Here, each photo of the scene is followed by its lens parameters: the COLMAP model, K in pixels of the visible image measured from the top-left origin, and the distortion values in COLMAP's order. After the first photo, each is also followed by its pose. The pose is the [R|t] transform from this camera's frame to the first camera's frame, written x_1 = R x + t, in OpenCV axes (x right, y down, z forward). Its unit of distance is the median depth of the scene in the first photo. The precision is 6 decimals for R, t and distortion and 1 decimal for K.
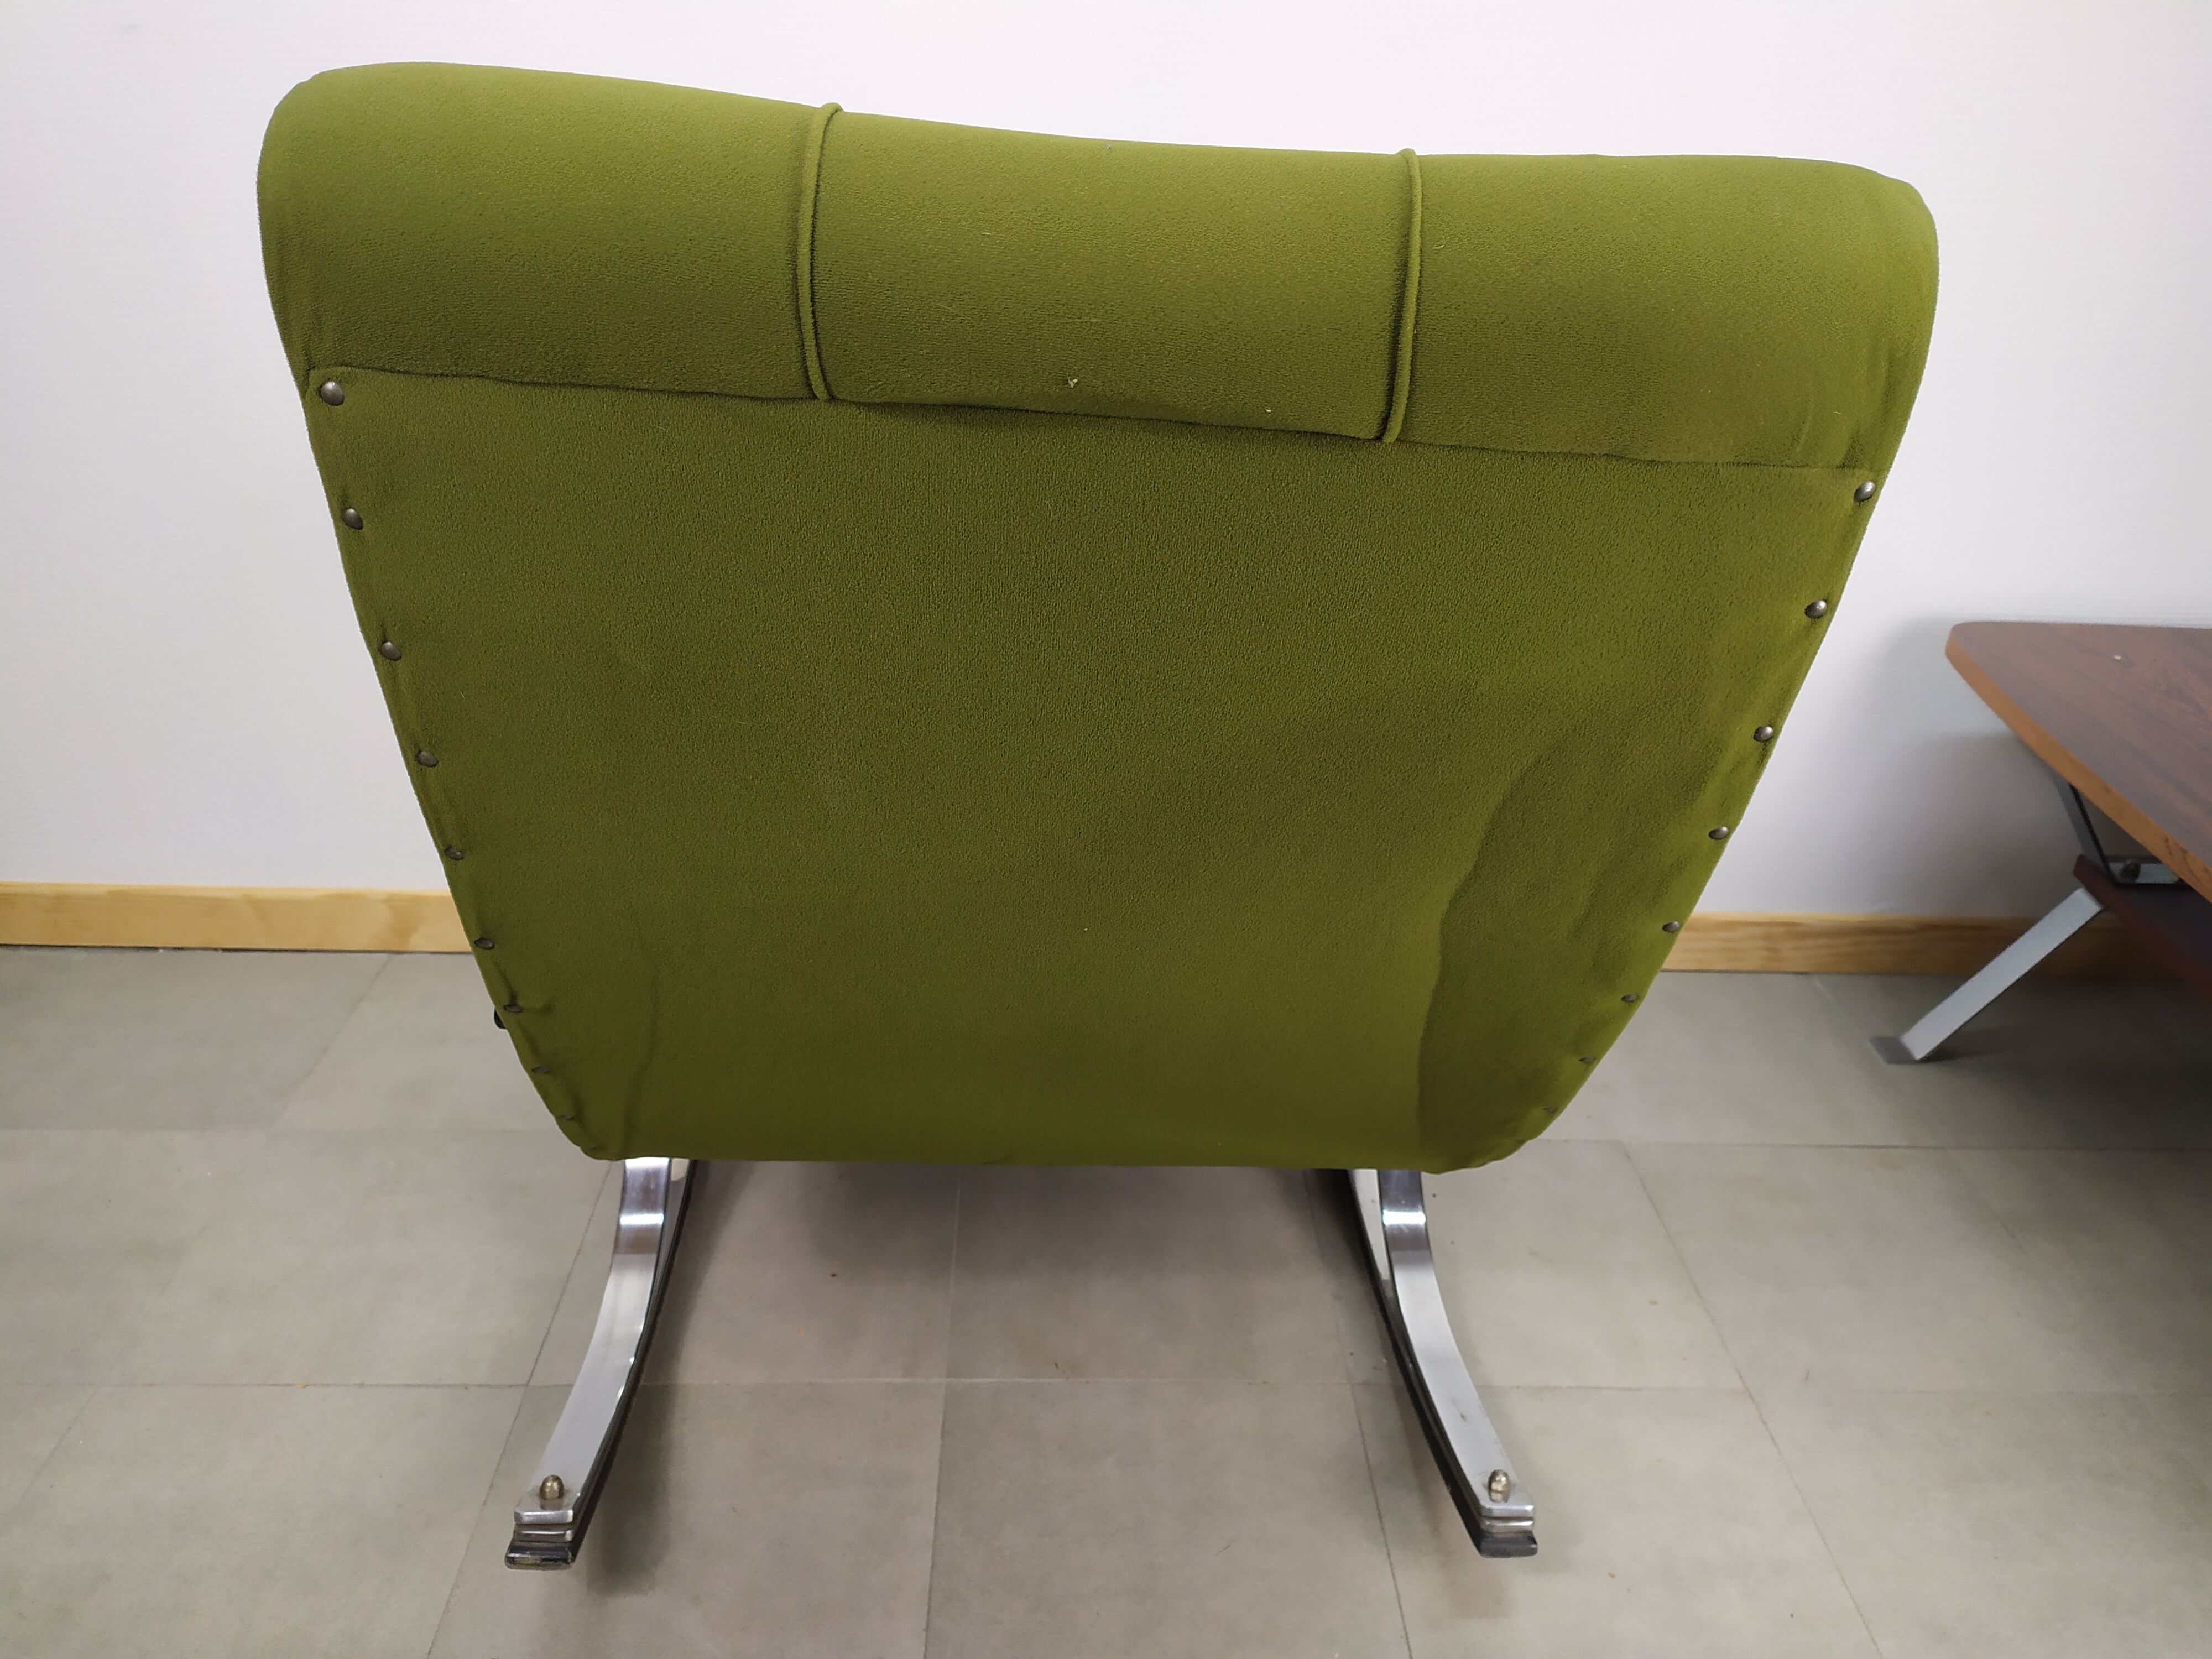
lens RADIAL K [[1683.4, 0, 1112.4], [0, 1683.4, 841.2], [0, 0, 1]] dist [0.021587, -0.023496]
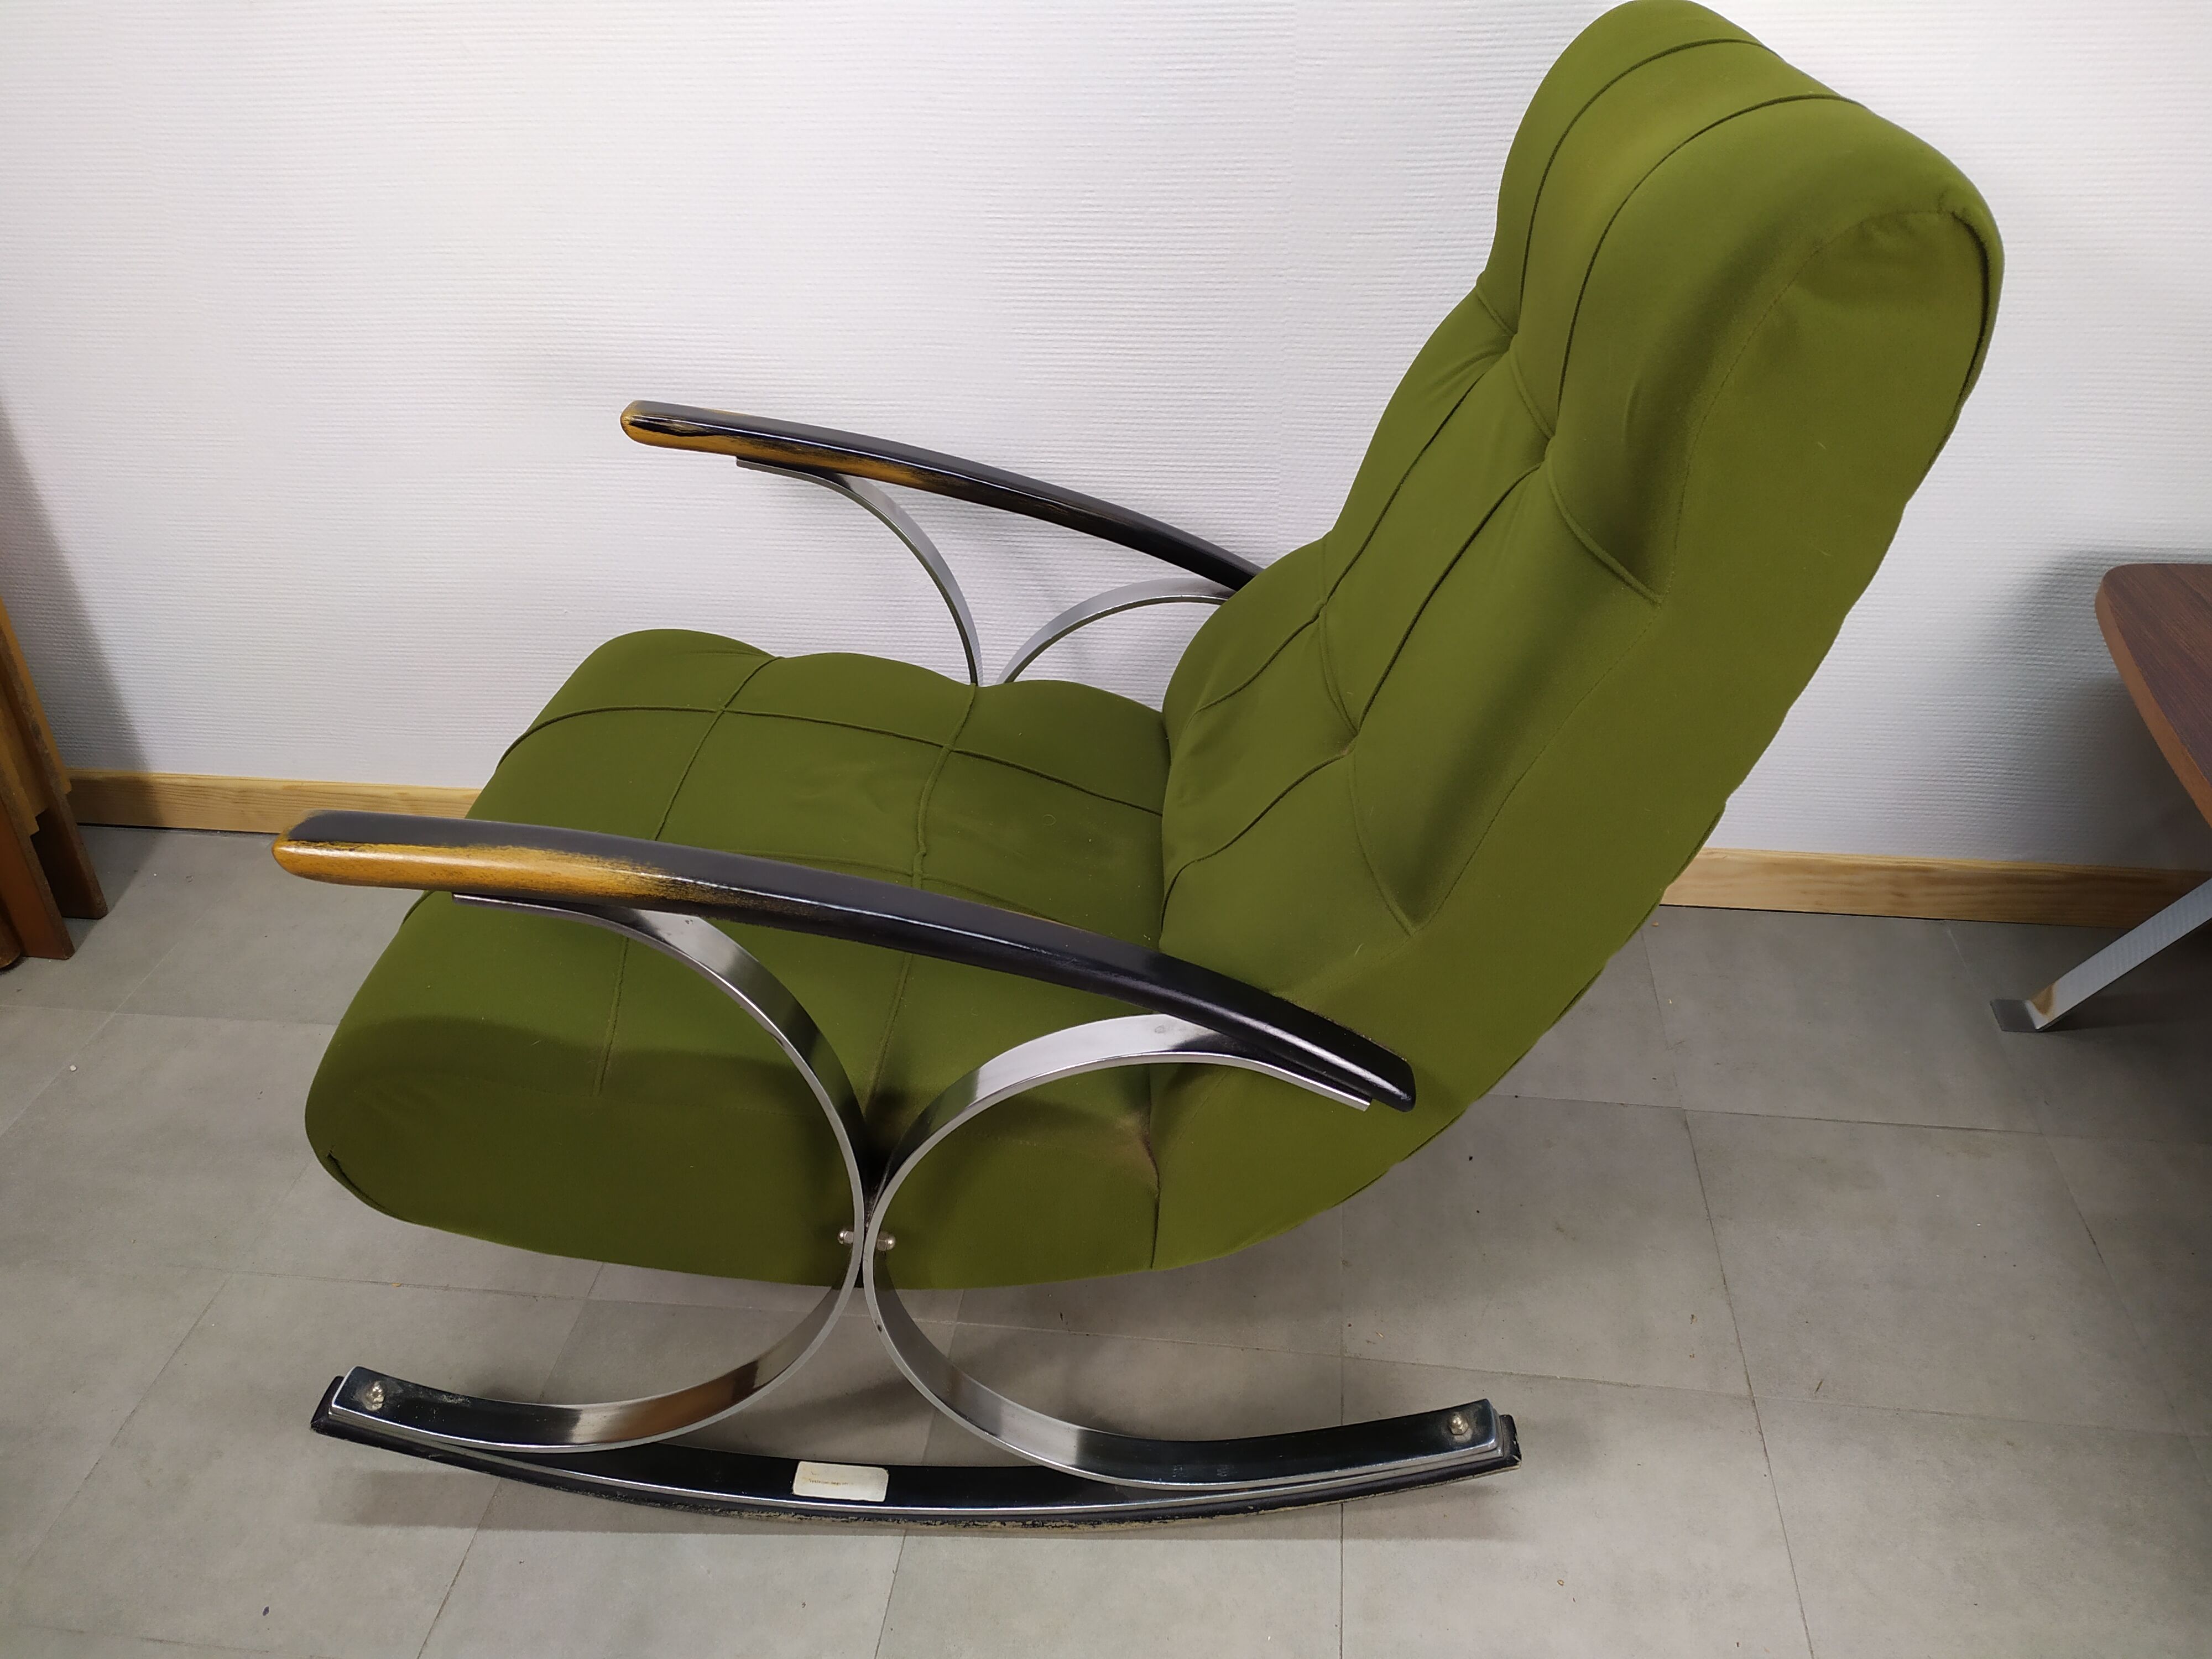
lens RADIAL K [[1683.4, 0, 1113.6], [0, 1683.4, 830.5], [0, 0, 1]] dist [0.021587, -0.023496]
pose [[0.985889, 0.035461, -0.163599, 0.161934], [-0.013280, 0.990793, 0.134732, -0.133146], [0.166870, -0.130658, 0.977283, 0.018150]]
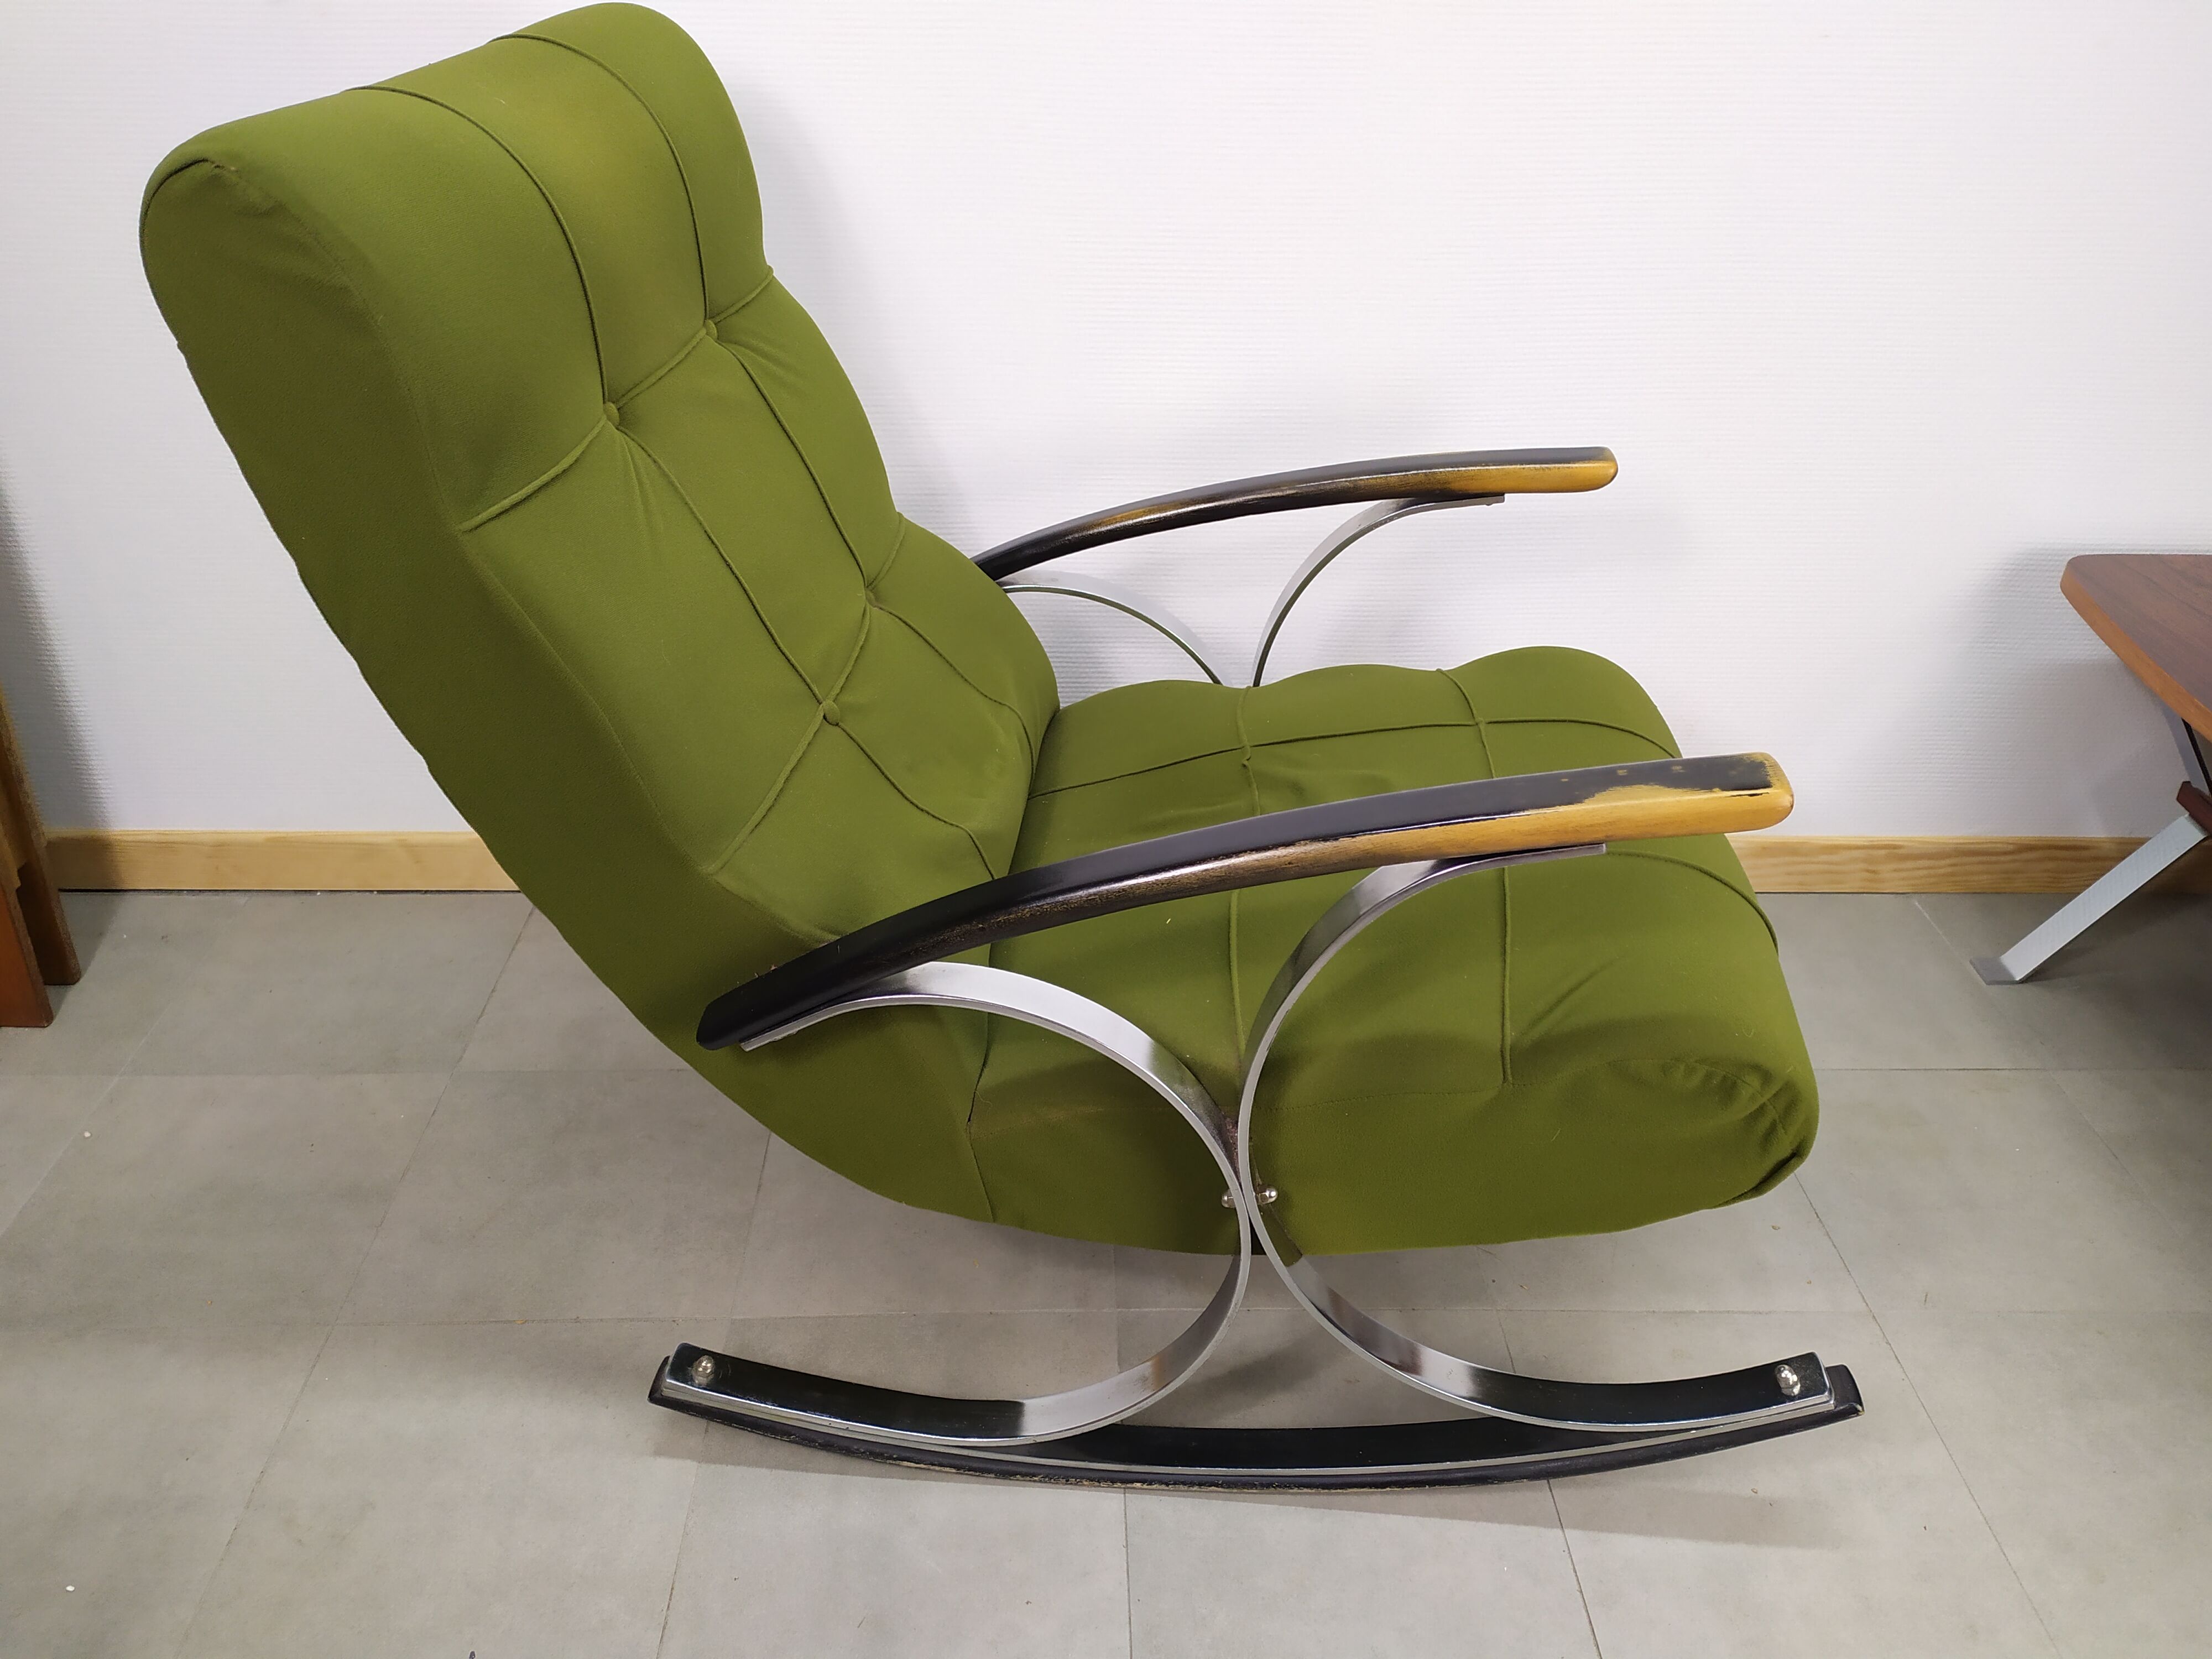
lens RADIAL K [[1683.4, 0, 1102.4], [0, 1683.4, 831.7], [0, 0, 1]] dist [0.021587, -0.023496]
pose [[0.999814, -0.012173, -0.014955, -0.087986], [0.013276, 0.997017, 0.076034, -0.063782], [0.013985, -0.076219, 0.996993, -0.040303]]
